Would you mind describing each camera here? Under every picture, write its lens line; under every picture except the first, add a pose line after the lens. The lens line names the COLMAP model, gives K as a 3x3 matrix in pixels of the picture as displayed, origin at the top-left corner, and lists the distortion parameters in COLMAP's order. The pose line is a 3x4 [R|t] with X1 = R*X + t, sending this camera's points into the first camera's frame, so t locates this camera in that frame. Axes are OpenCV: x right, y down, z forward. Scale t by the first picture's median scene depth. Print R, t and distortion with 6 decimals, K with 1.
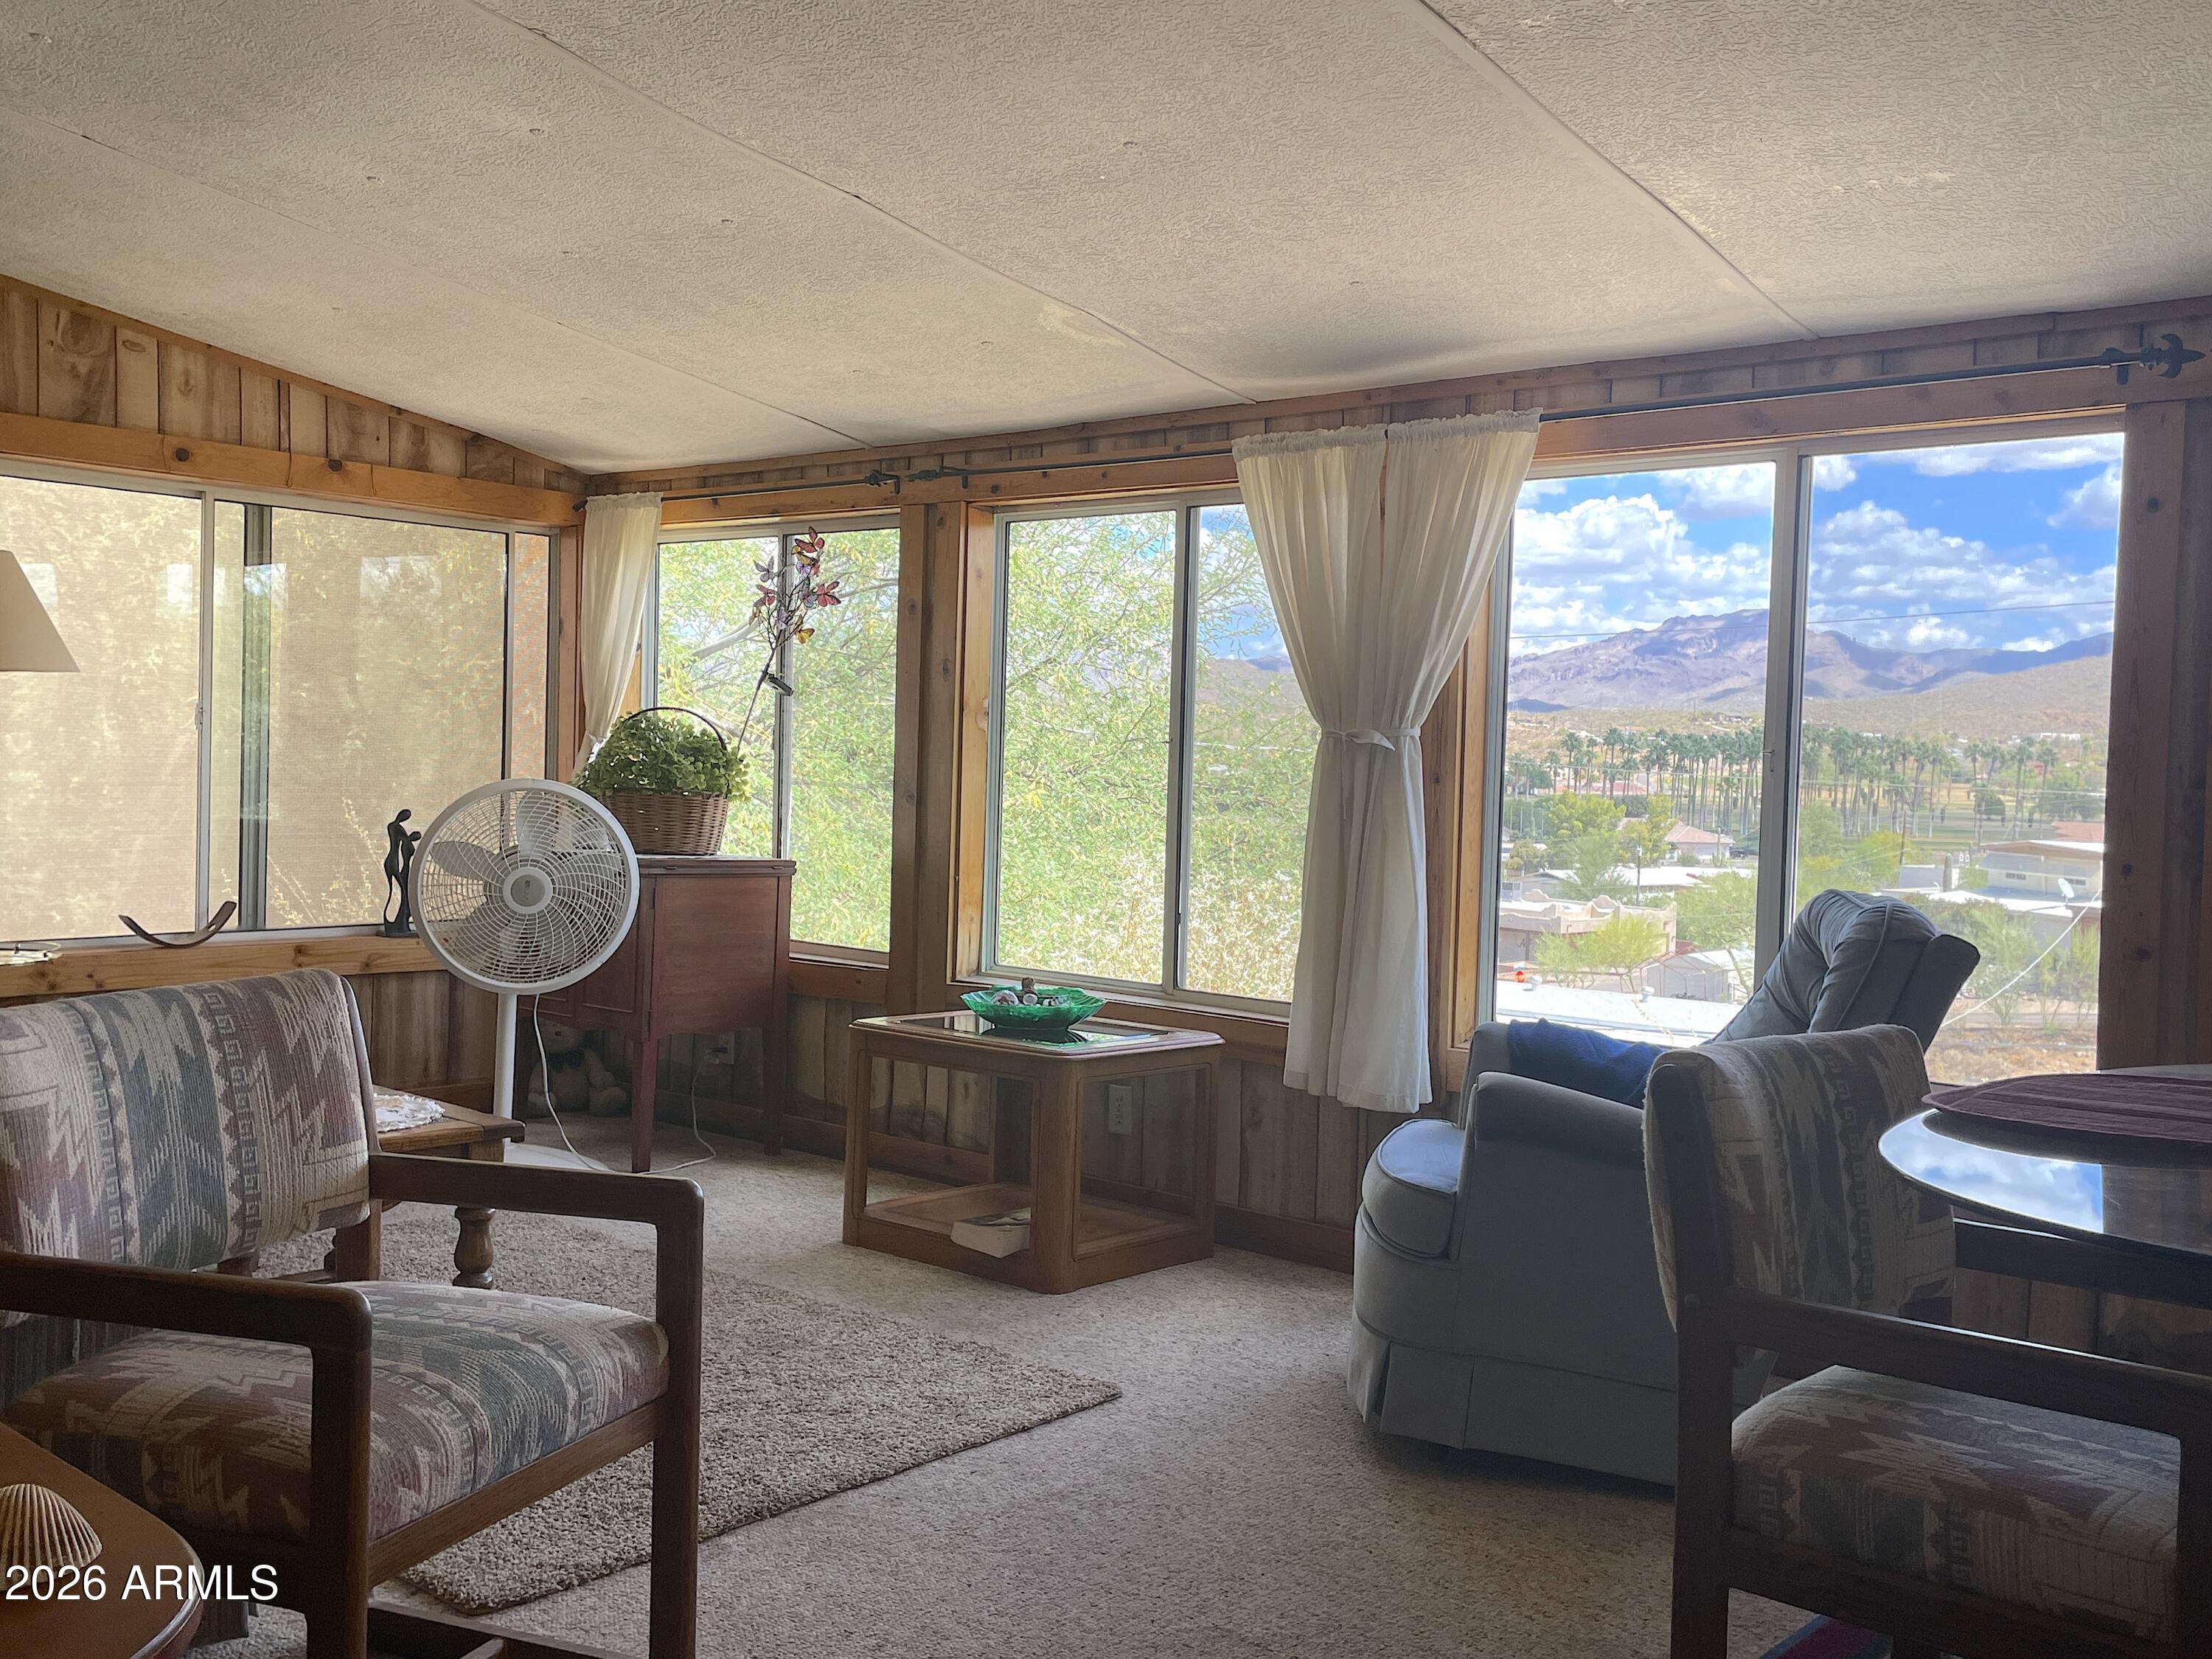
lens RADIAL K [[2008.4, 0, 1110.3], [0, 2008.4, 830.2], [0, 0, 1]] dist [0.004846, 0.000000]
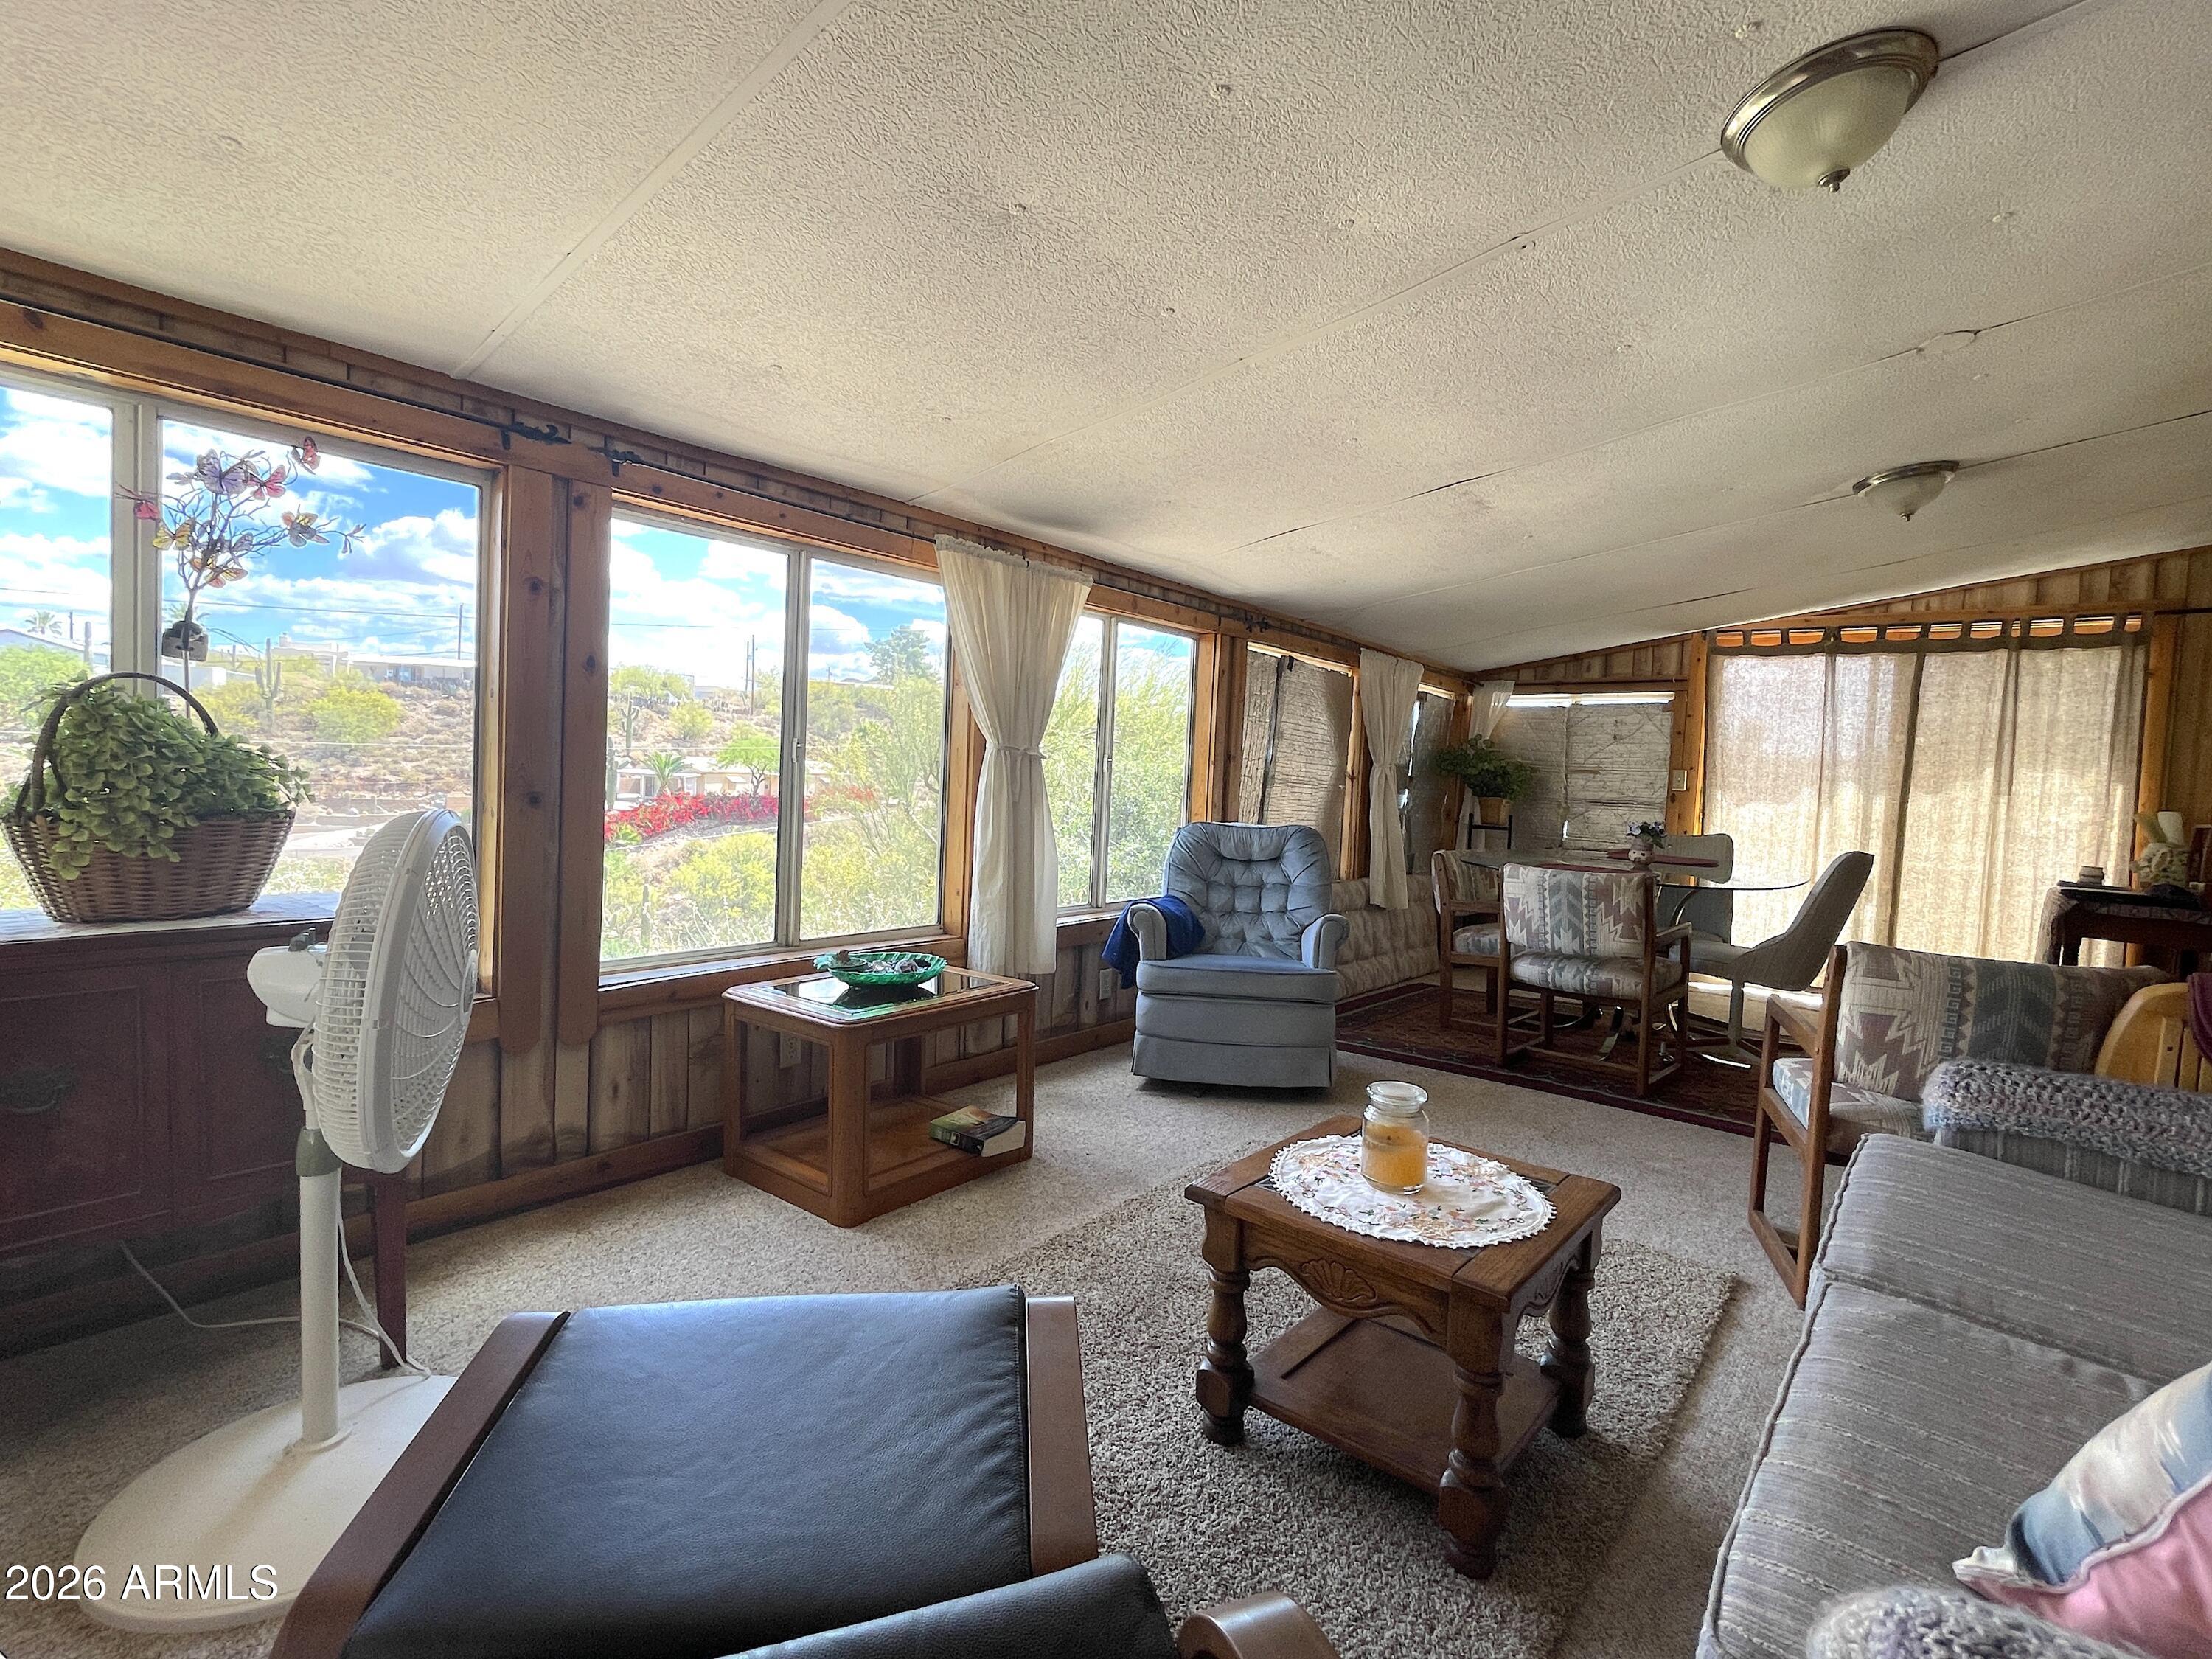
lens RADIAL K [[1042.0, 0, 1116.2], [0, 1042.0, 821.5], [0, 0, 1]] dist [0.001818, 0.000136]
pose [[-0.024814, -0.077168, 0.996709, -0.289755], [-0.003479, 0.997017, 0.077105, -0.021913], [-0.999686, -0.001555, -0.025009, 0.380260]]
